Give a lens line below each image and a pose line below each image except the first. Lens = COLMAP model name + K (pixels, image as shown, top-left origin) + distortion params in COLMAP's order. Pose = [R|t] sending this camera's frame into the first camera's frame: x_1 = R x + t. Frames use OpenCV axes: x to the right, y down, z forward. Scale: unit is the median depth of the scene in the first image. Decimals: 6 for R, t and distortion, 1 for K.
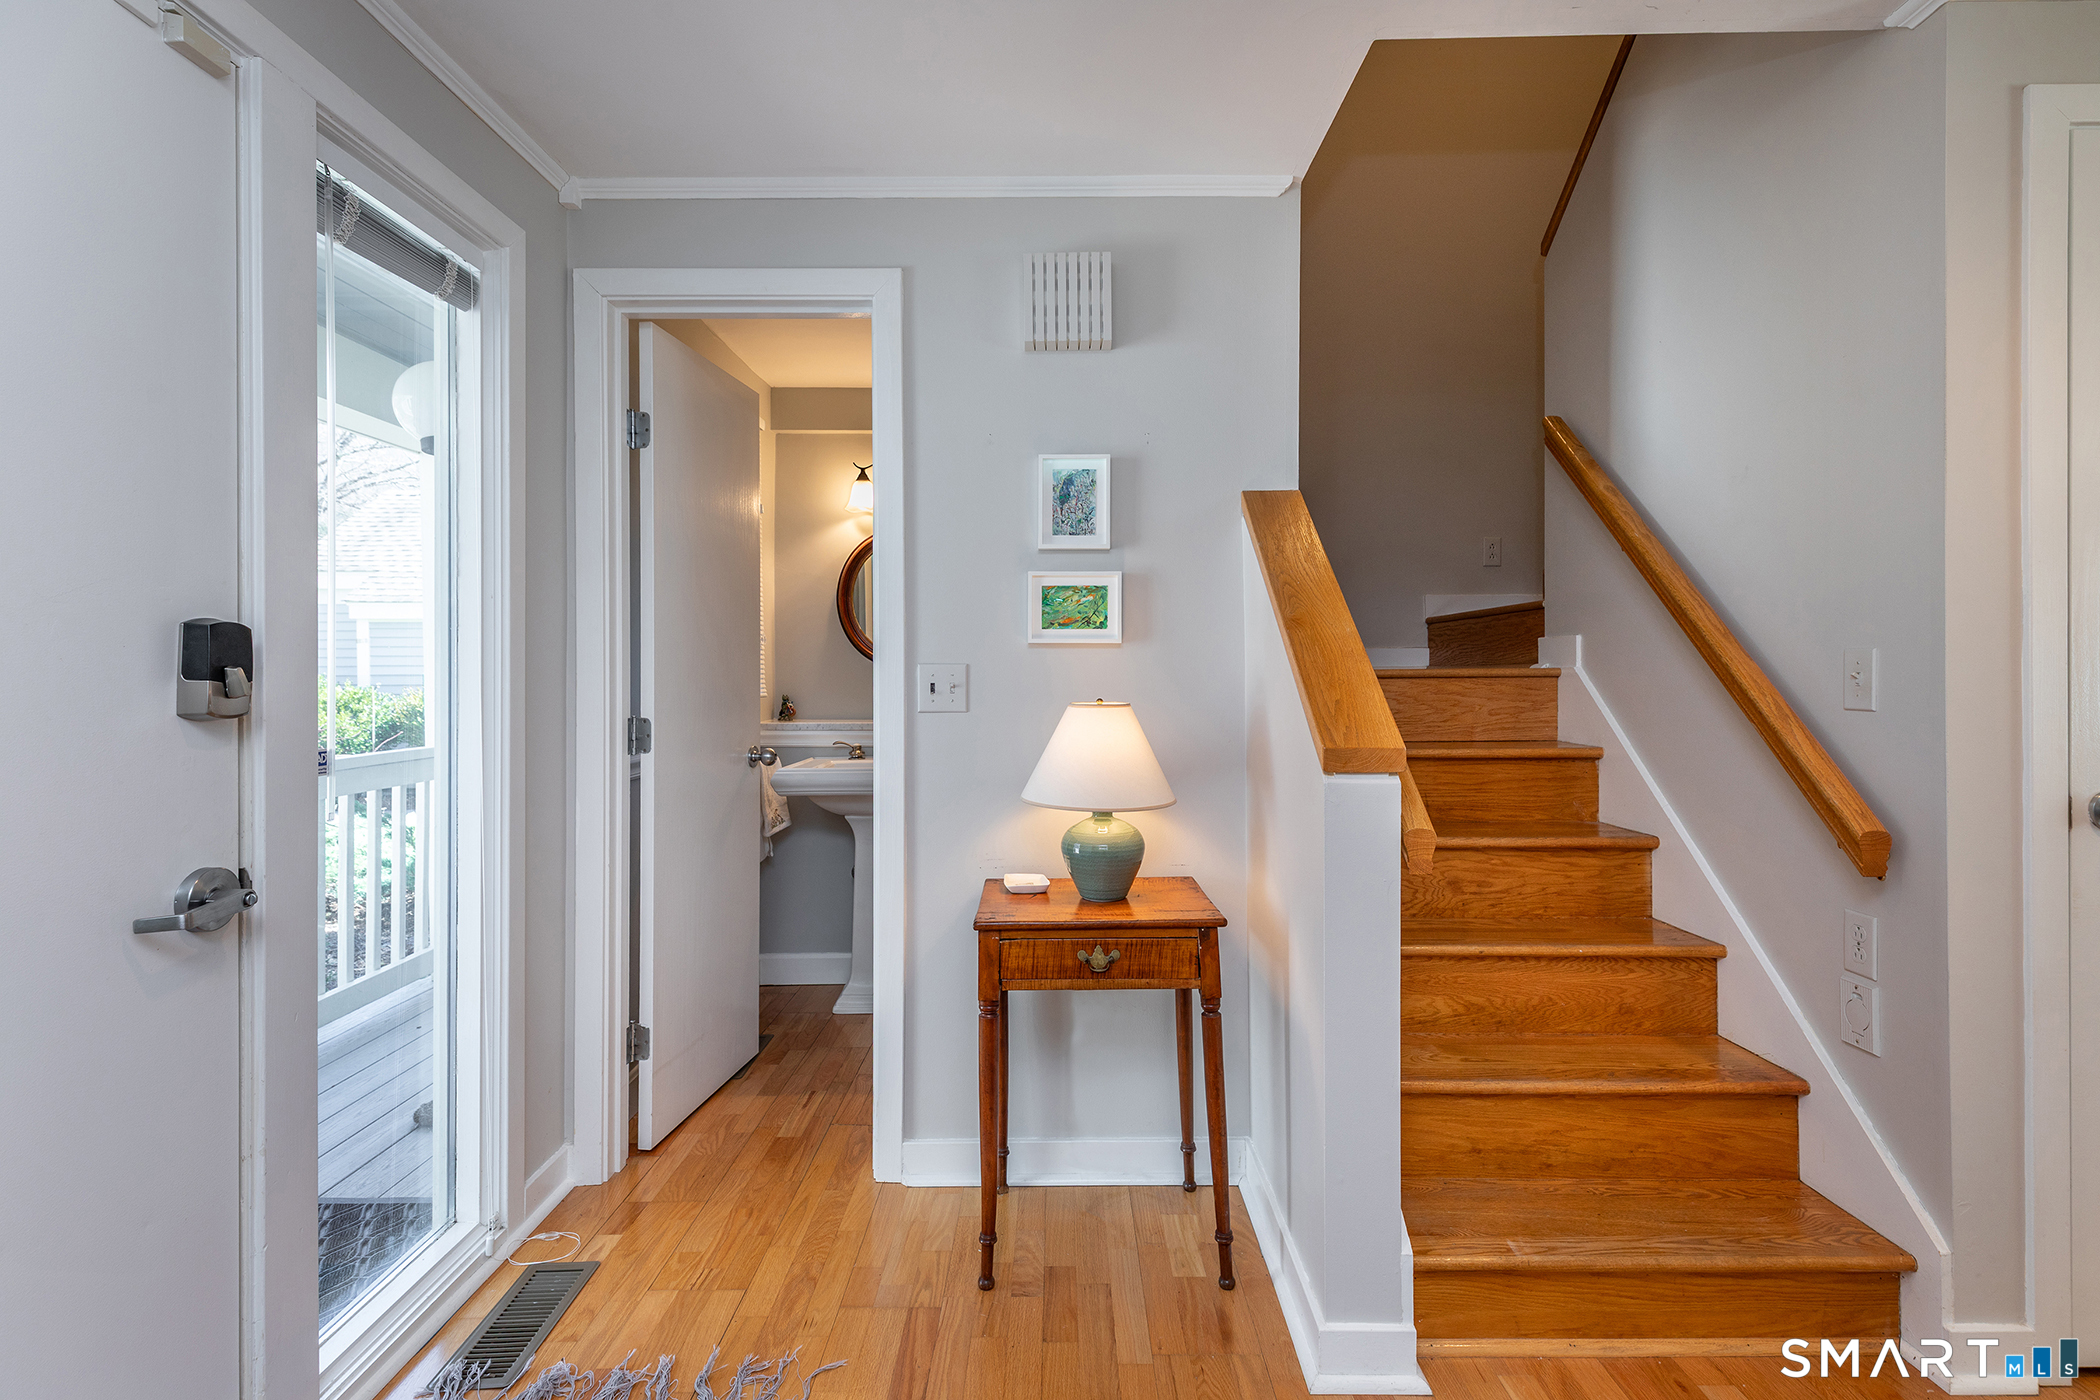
lens RADIAL K [[945.6, 0, 1061.7], [0, 945.6, 680.1], [0, 0, 1]] dist [0.028413, -0.008530]
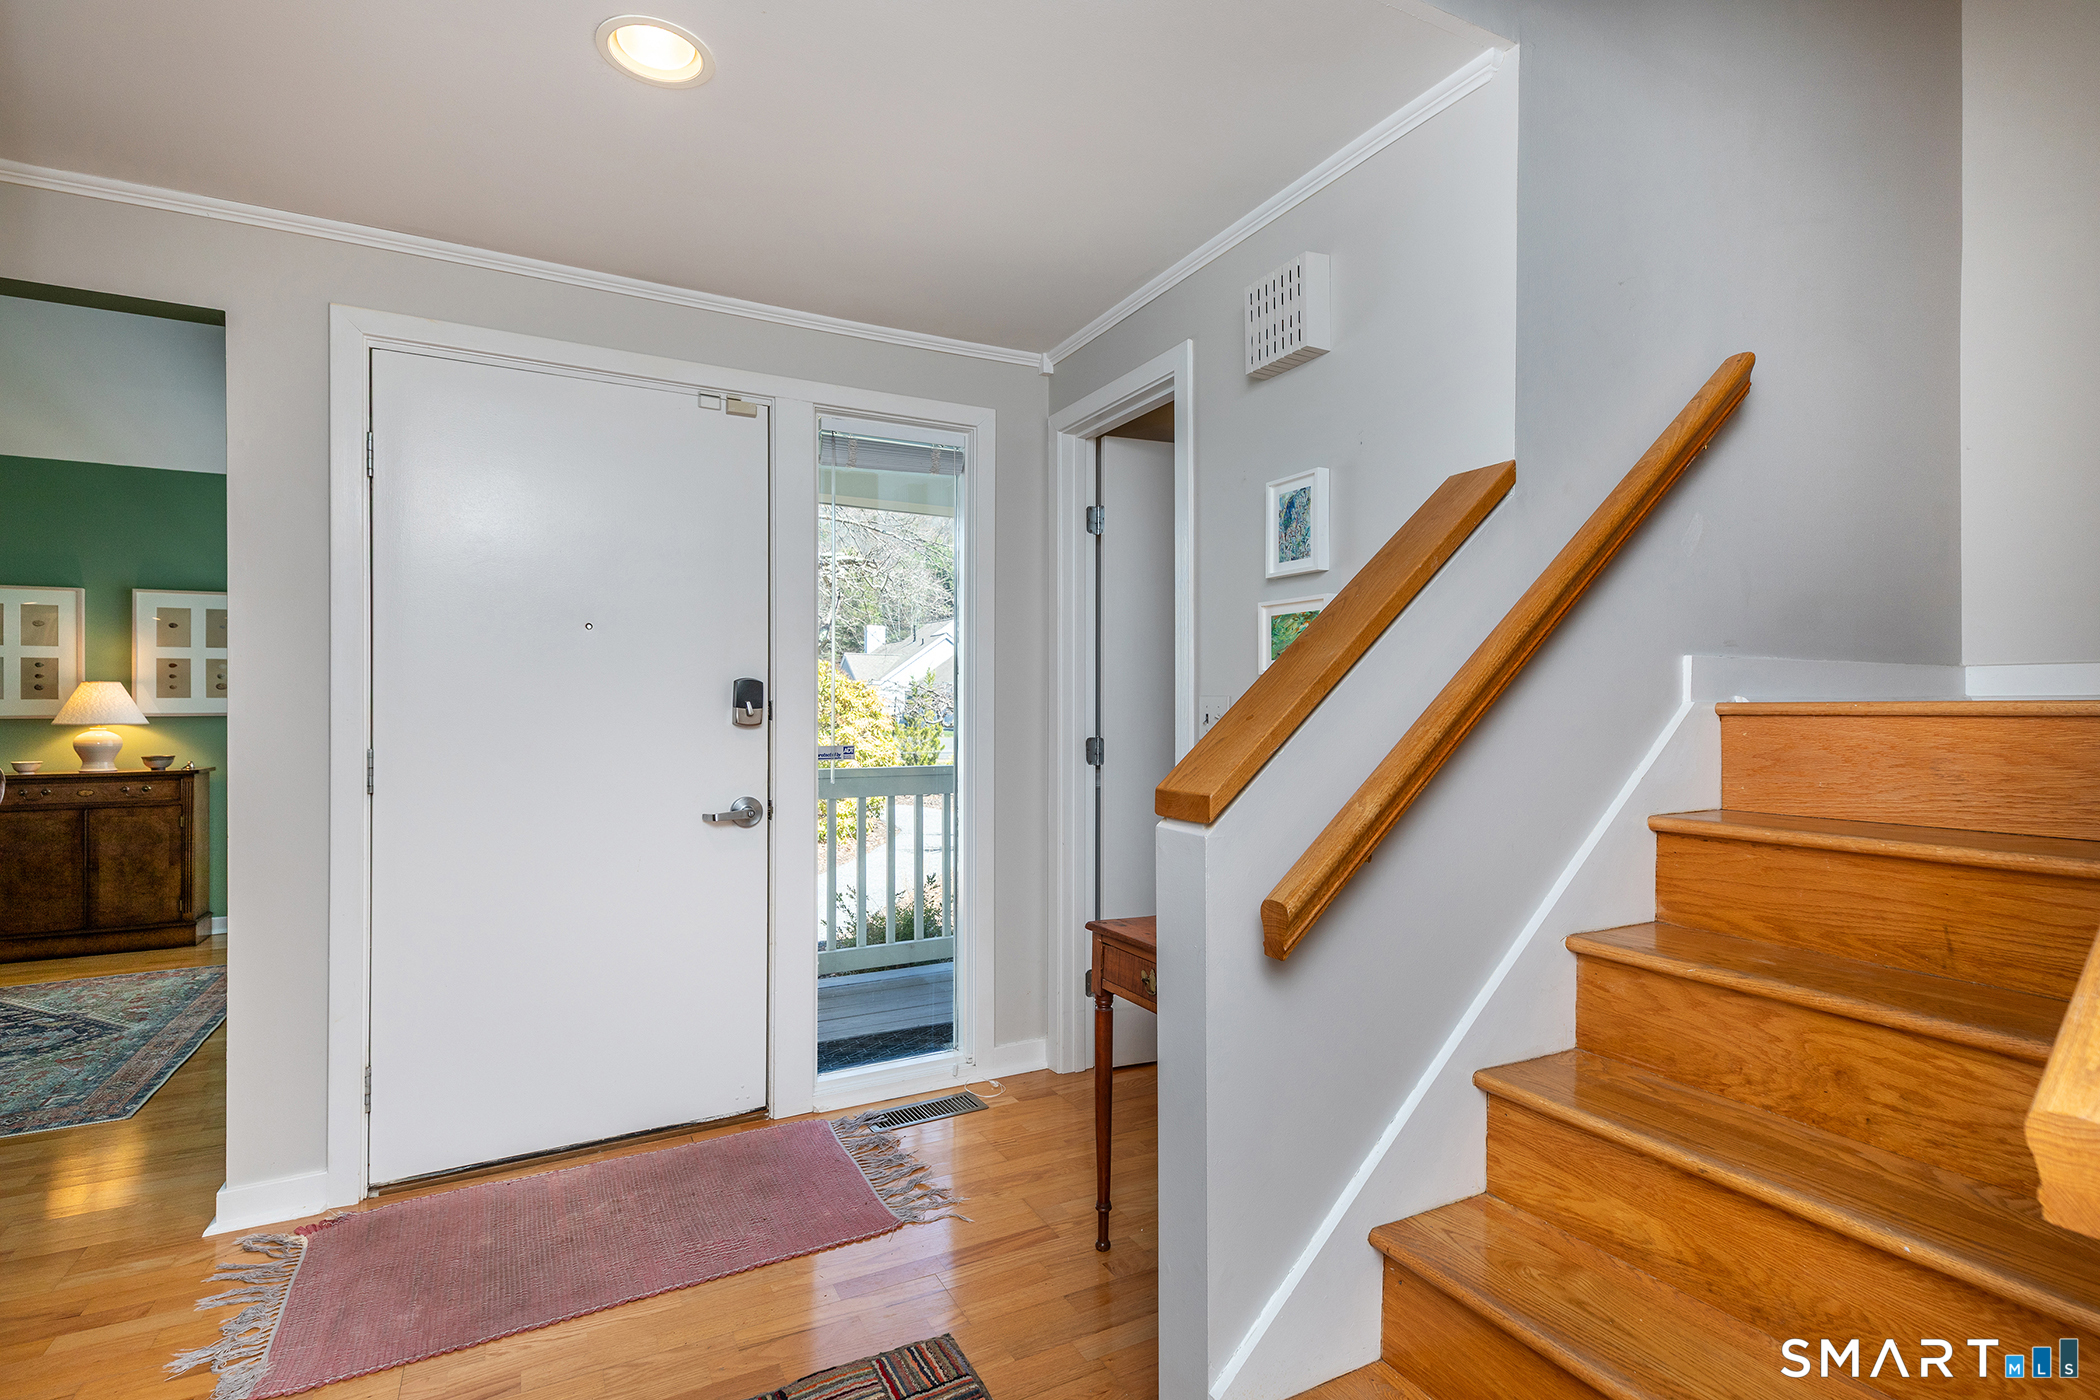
lens RADIAL K [[949.6, 0, 1057.7], [0, 949.6, 699.1], [0, 0, 1]] dist [0.013170, -0.000354]
pose [[0.493787, -0.000656, -0.869583, 0.725497], [-0.005264, 0.999979, -0.003744, -0.008770], [0.869567, 0.006426, 0.493773, 0.323238]]
